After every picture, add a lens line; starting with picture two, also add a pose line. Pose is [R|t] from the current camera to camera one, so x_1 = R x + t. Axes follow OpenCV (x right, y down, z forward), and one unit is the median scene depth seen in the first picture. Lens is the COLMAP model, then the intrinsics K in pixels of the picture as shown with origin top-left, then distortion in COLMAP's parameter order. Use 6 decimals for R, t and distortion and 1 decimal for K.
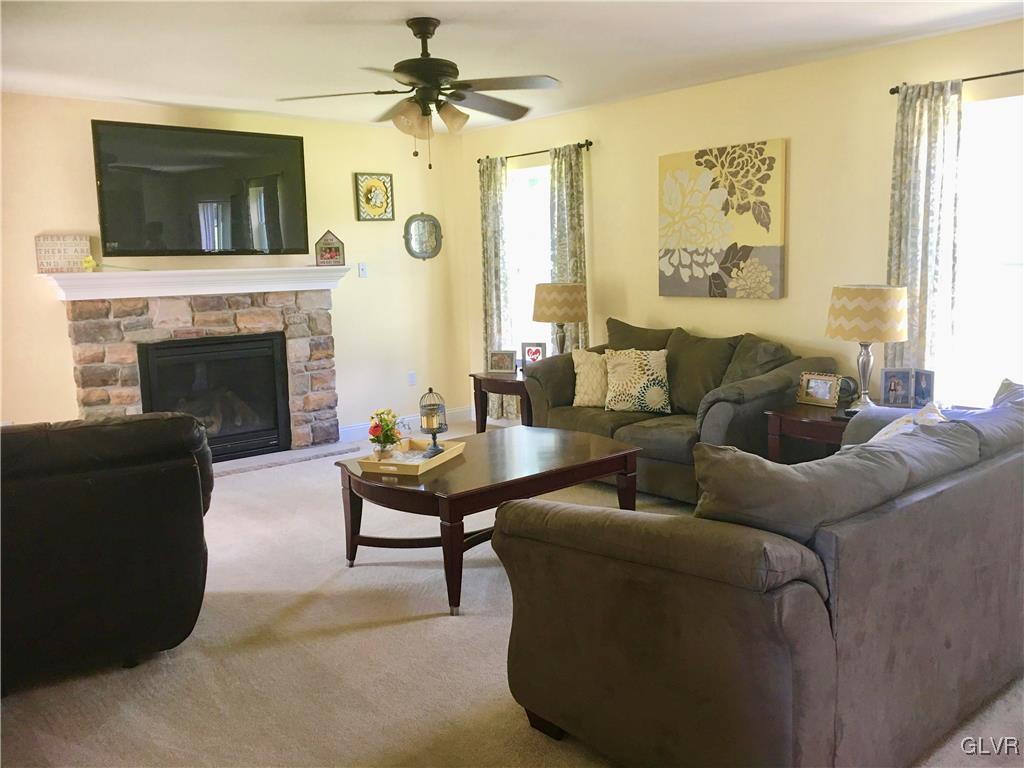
lens RADIAL K [[870.3, 0, 511.1], [0, 870.3, 375.7], [0, 0, 1]] dist [0.049656, -0.033682]
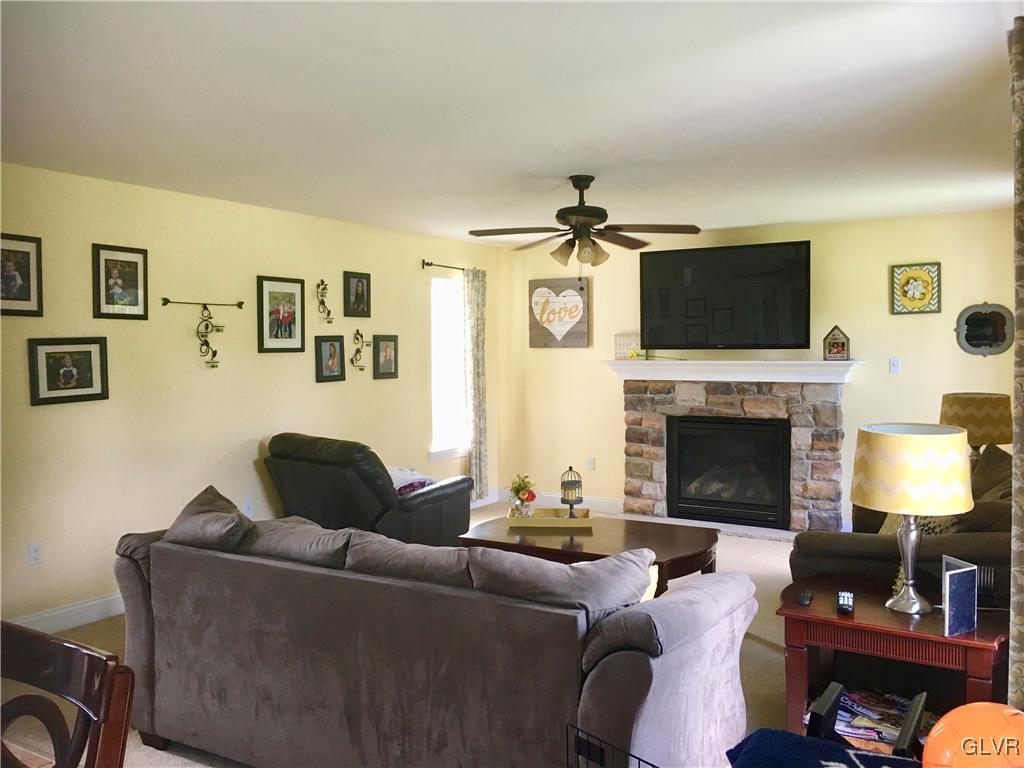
lens RADIAL K [[870.3, 0, 505.4], [0, 870.3, 377.0], [0, 0, 1]] dist [0.049656, -0.033682]
pose [[0.304925, 0.057691, -0.950628, 0.691060], [-0.128043, 0.991585, 0.019105, -0.082018], [0.943730, 0.115896, 0.309746, 0.343898]]
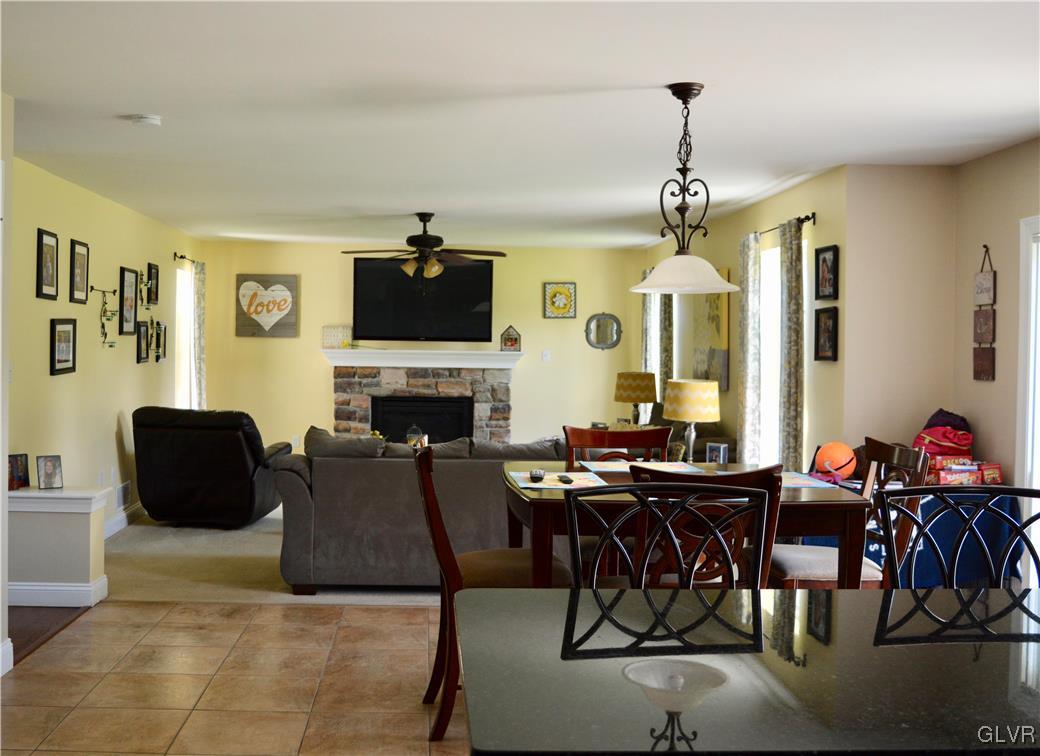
lens RADIAL K [[1124.6, 0, 446.1], [0, 1124.6, 354.9], [0, 0, 1]] dist [-0.070648, 0.000000]
pose [[0.771454, 0.043005, -0.634830, 0.876236], [-0.119053, 0.989849, -0.077620, 0.028063], [0.625048, 0.135459, 0.768743, -0.424055]]
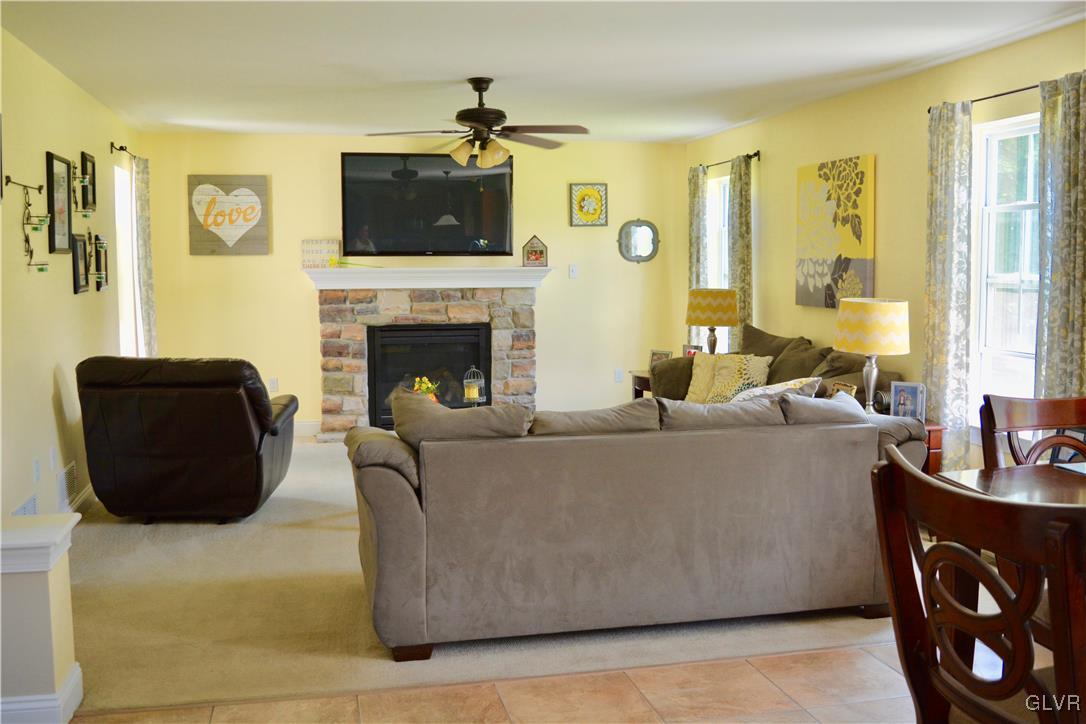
lens RADIAL K [[1031.3, 0, 527.2], [0, 1031.3, 362.7], [0, 0, 1]] dist [-0.069981, 0.000000]
pose [[0.878692, 0.068059, -0.472513, 0.446894], [-0.082505, 0.996542, -0.009888, 0.011506], [0.470206, 0.047673, 0.881268, -0.175198]]
